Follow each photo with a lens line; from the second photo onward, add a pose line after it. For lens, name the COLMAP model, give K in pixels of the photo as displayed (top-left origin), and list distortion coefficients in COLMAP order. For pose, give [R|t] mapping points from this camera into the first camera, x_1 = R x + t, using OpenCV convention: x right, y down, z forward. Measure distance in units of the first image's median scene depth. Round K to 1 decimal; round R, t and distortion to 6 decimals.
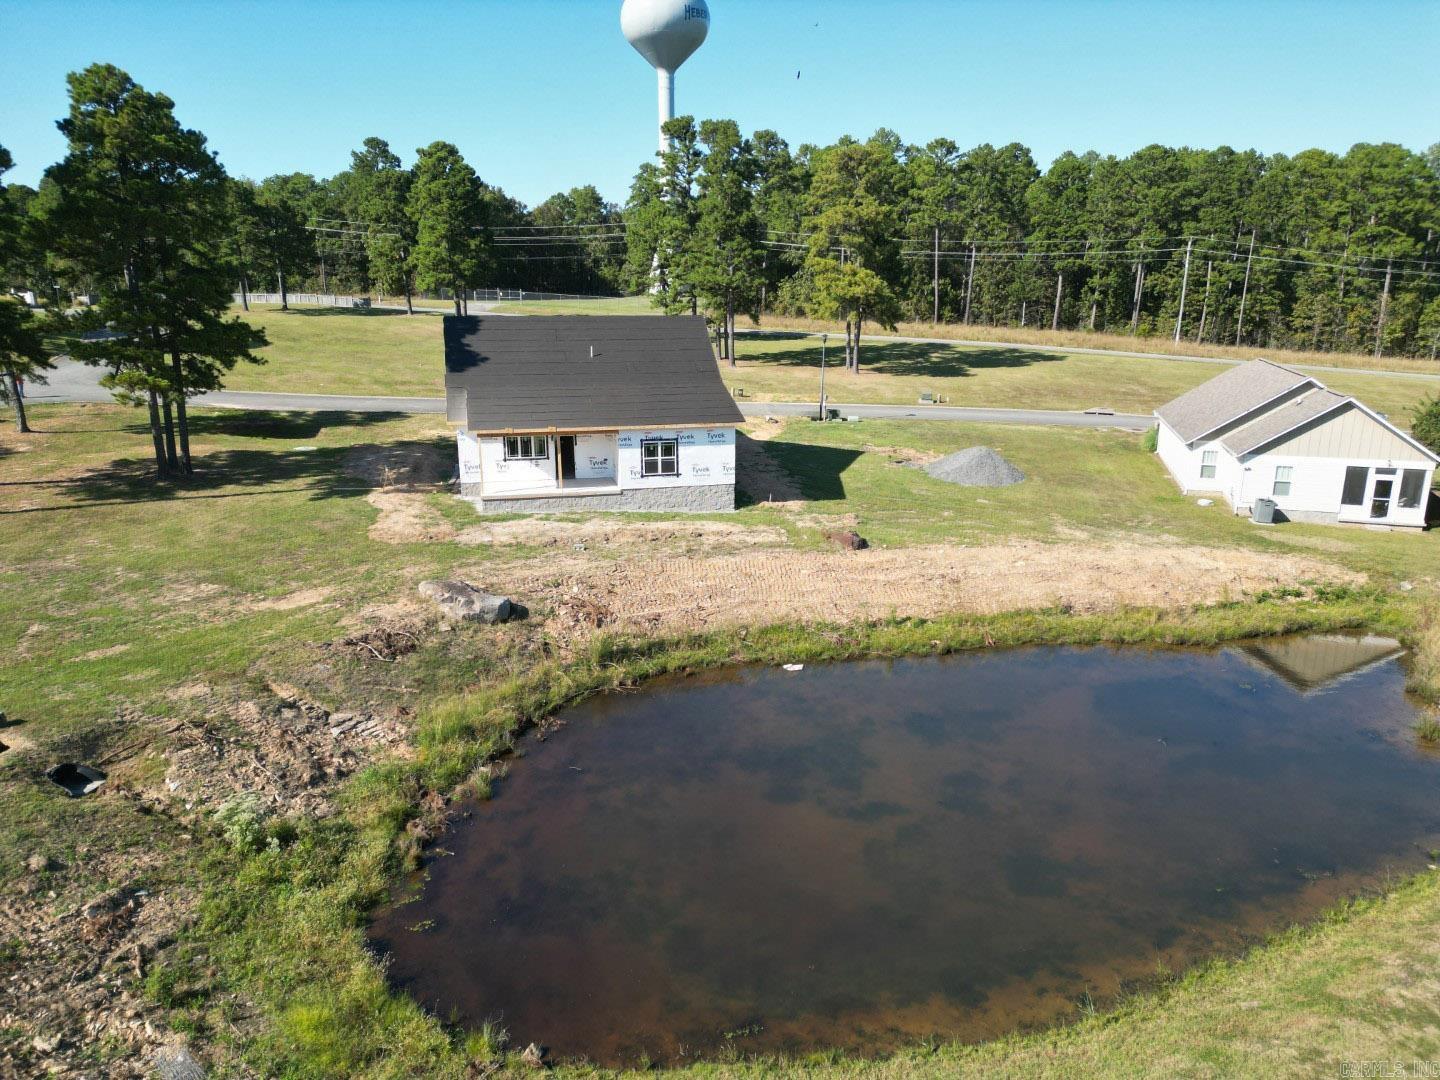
lens RADIAL K [[1003.0, 0, 718.5], [0, 1003.0, 541.8], [0, 0, 1]] dist [0.081543, -0.076601]
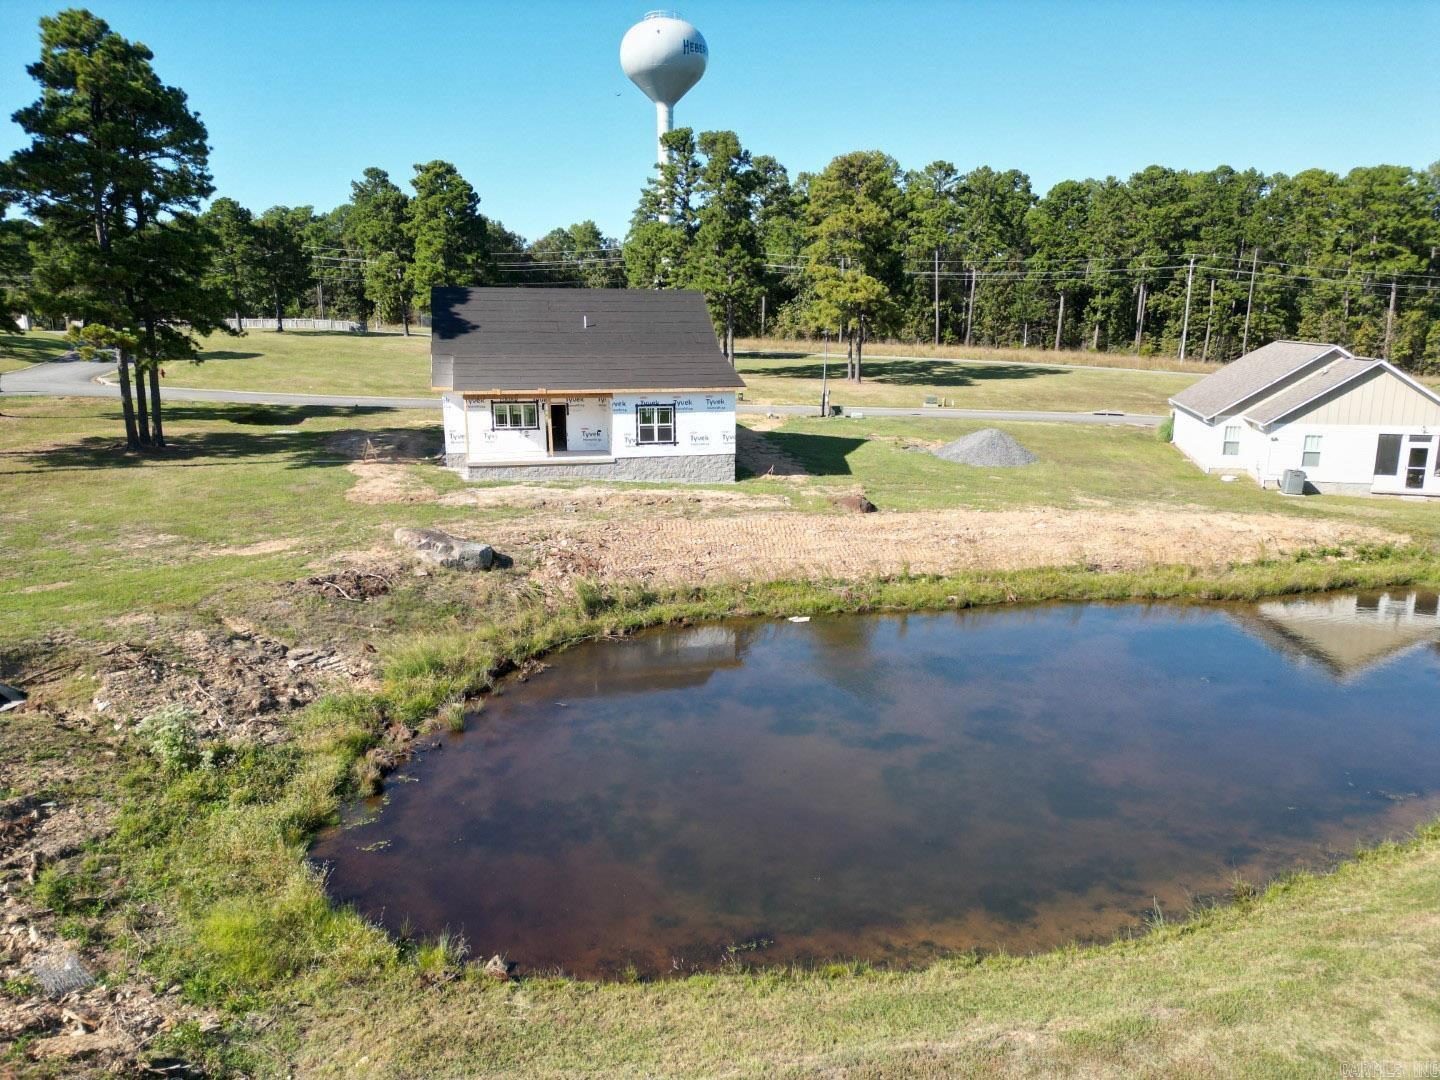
lens RADIAL K [[1003.0, 0, 718.5], [0, 1003.0, 541.8], [0, 0, 1]] dist [0.081543, -0.076601]
pose [[0.999996, -0.002874, 0.000053, 0.000165], [0.002873, 0.998731, -0.050278, 0.070468], [0.000092, 0.050278, 0.998735, 0.053935]]
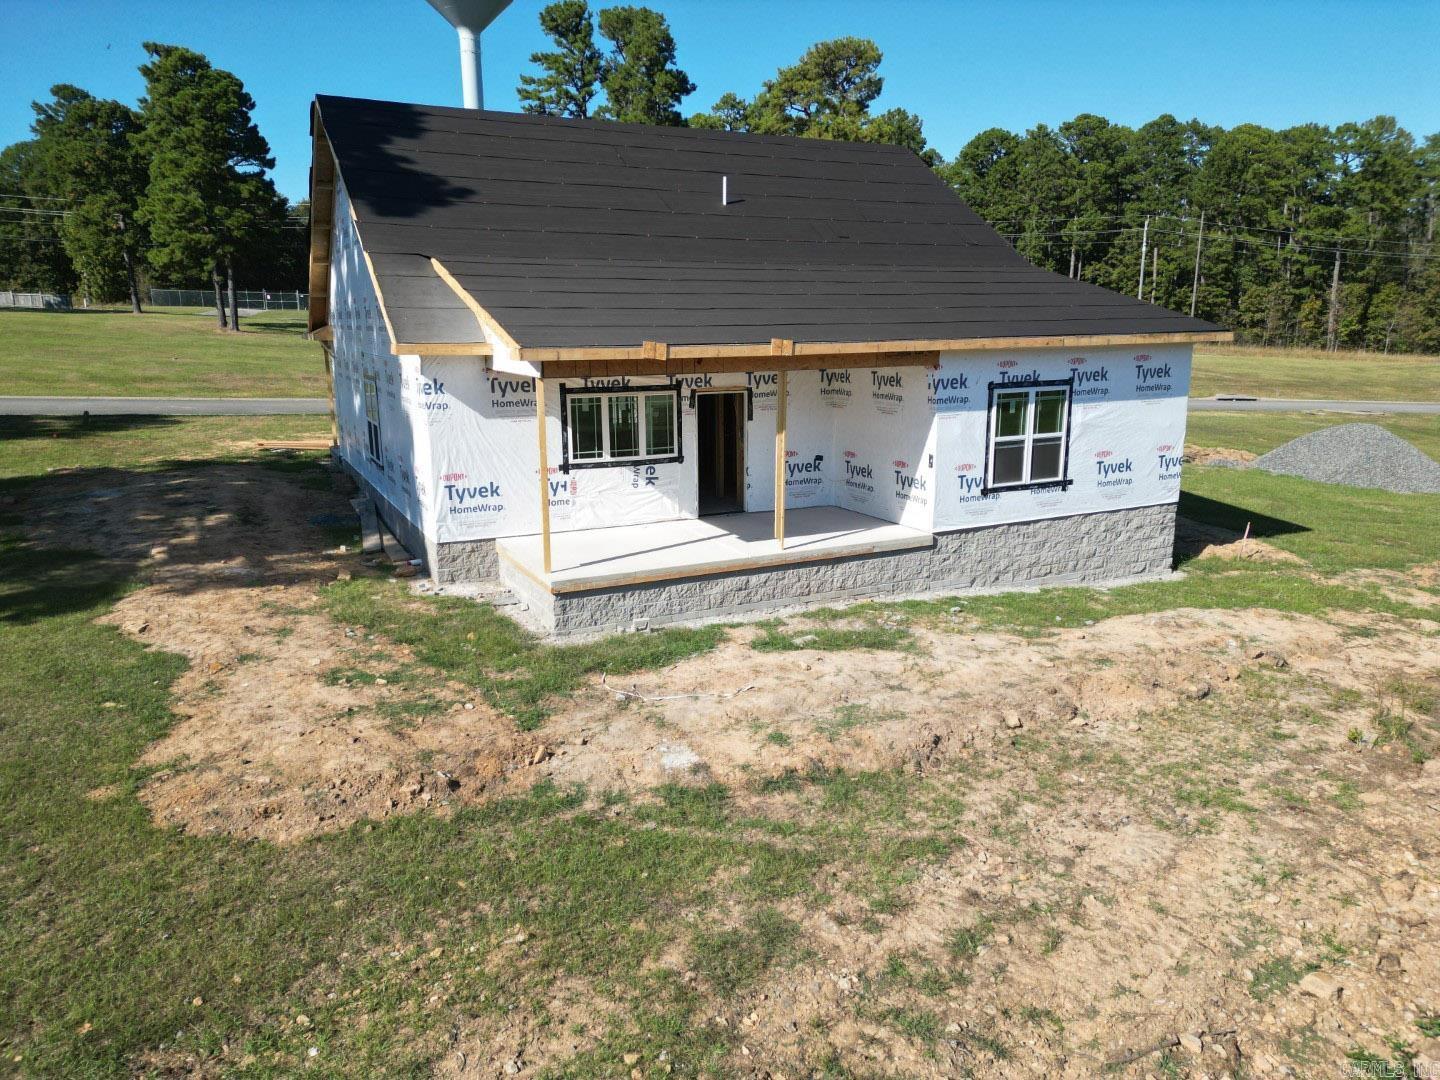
lens RADIAL K [[1003.0, 0, 718.5], [0, 1003.0, 541.8], [0, 0, 1]] dist [0.081543, -0.076601]
pose [[0.971868, -0.057947, 0.228287, -0.231933], [0.069219, 0.996731, -0.041673, -0.037669], [-0.225126, 0.056303, 0.972702, 0.642328]]
